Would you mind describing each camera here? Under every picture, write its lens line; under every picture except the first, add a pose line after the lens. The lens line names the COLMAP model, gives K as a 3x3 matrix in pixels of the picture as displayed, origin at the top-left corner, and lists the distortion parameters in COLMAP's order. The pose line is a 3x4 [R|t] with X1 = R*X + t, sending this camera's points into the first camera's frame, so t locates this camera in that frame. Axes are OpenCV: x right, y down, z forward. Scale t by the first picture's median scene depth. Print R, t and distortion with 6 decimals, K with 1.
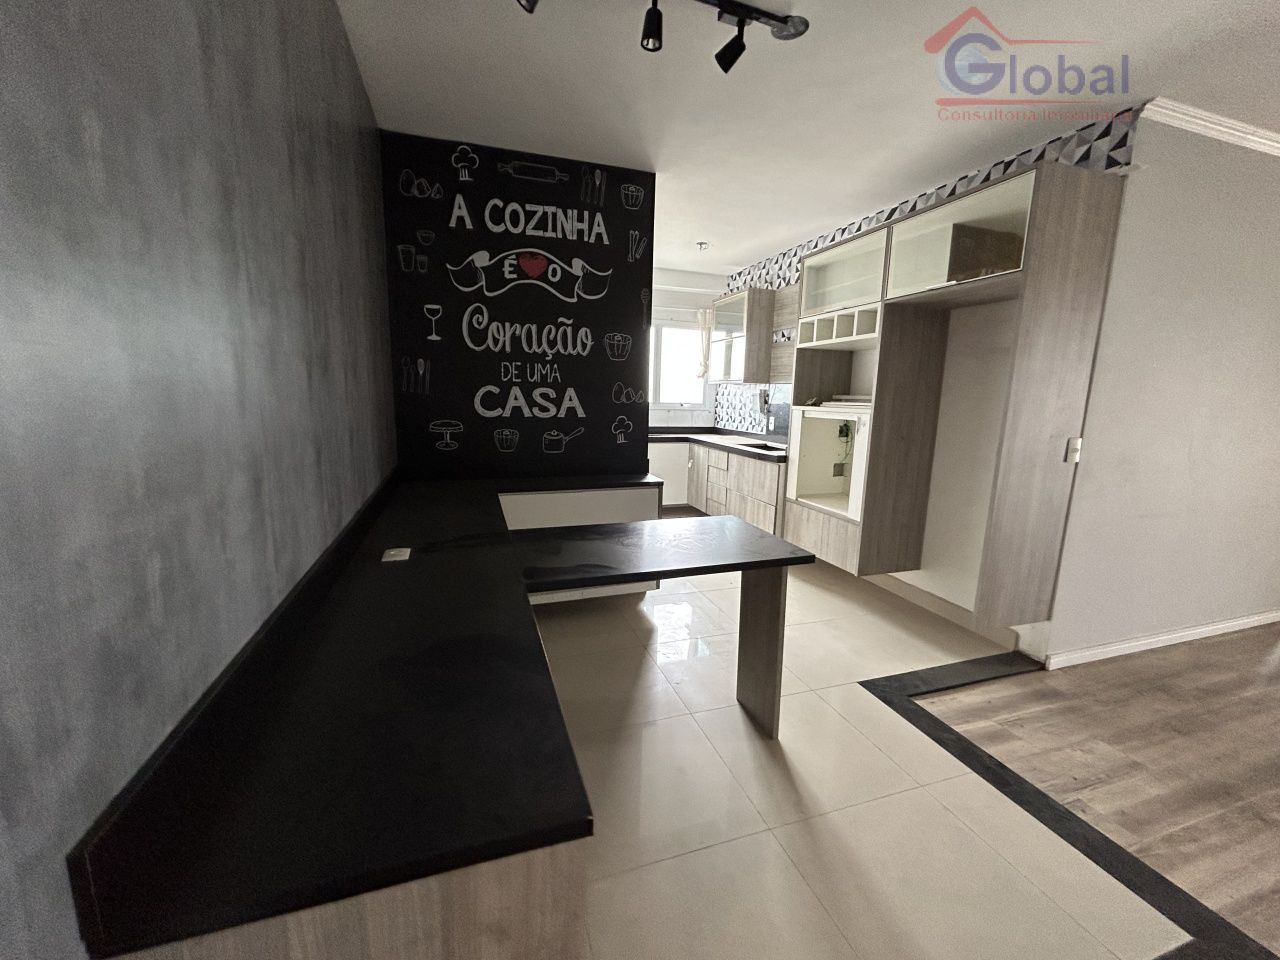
lens RADIAL K [[517.8, 0, 640.9], [0, 517.8, 481.0], [0, 0, 1]] dist [-0.001896, 0.001074]
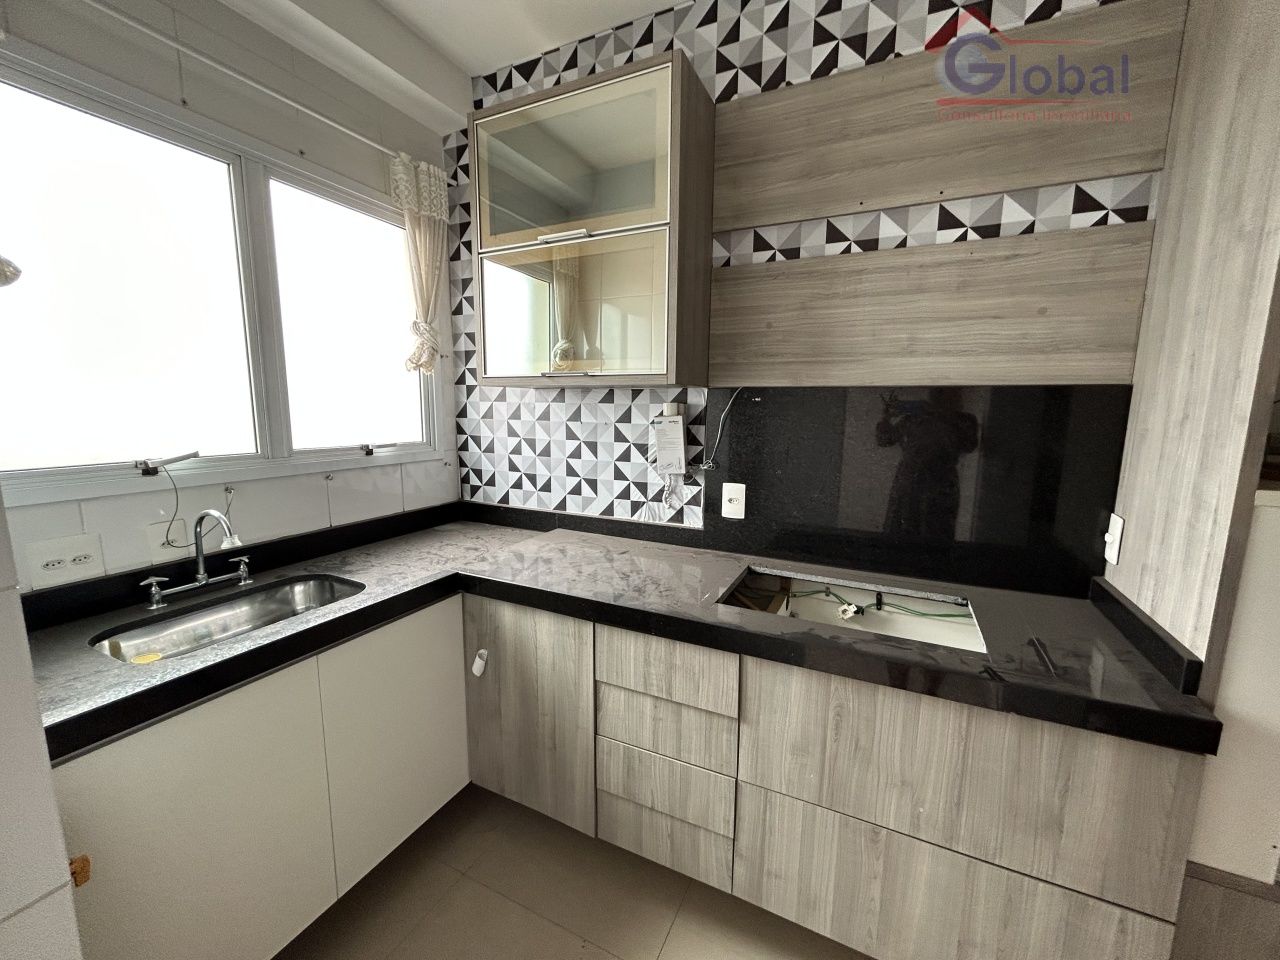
lens RADIAL K [[517.8, 0, 646.6], [0, 517.8, 482.4], [0, 0, 1]] dist [-0.001896, 0.001074]
pose [[0.702044, -0.123878, 0.701276, -0.052308], [0.125808, 0.990840, 0.049083, -0.238761], [-0.700933, 0.053768, 0.711198, 1.275113]]
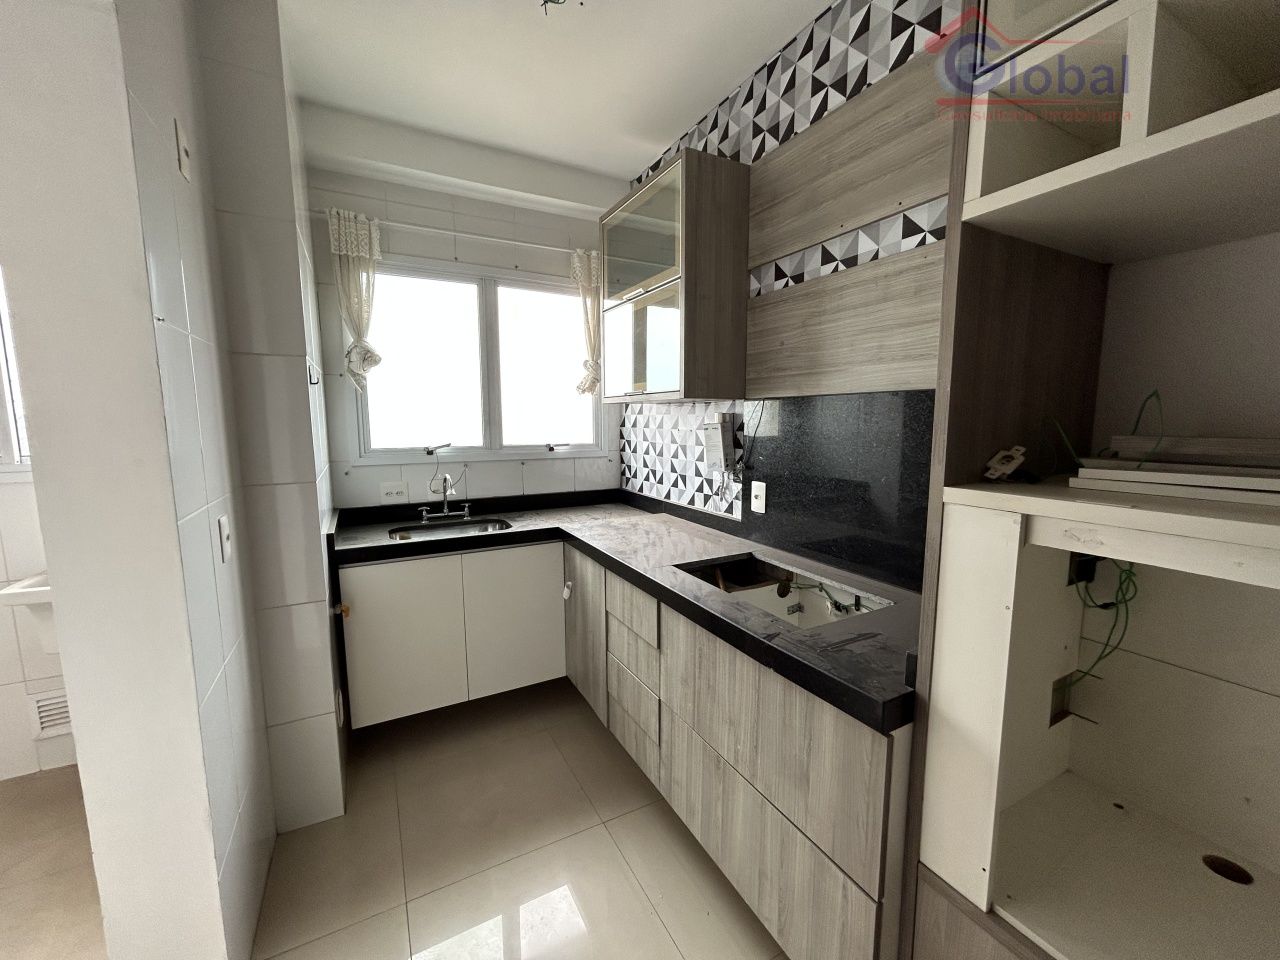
lens RADIAL K [[517.8, 0, 638.6], [0, 517.8, 481.1], [0, 0, 1]] dist [-0.001896, 0.001074]
pose [[0.986283, -0.047587, 0.158057, 0.158426], [0.054459, 0.997737, -0.039435, -0.181973], [-0.155823, 0.047502, 0.986642, 0.996383]]
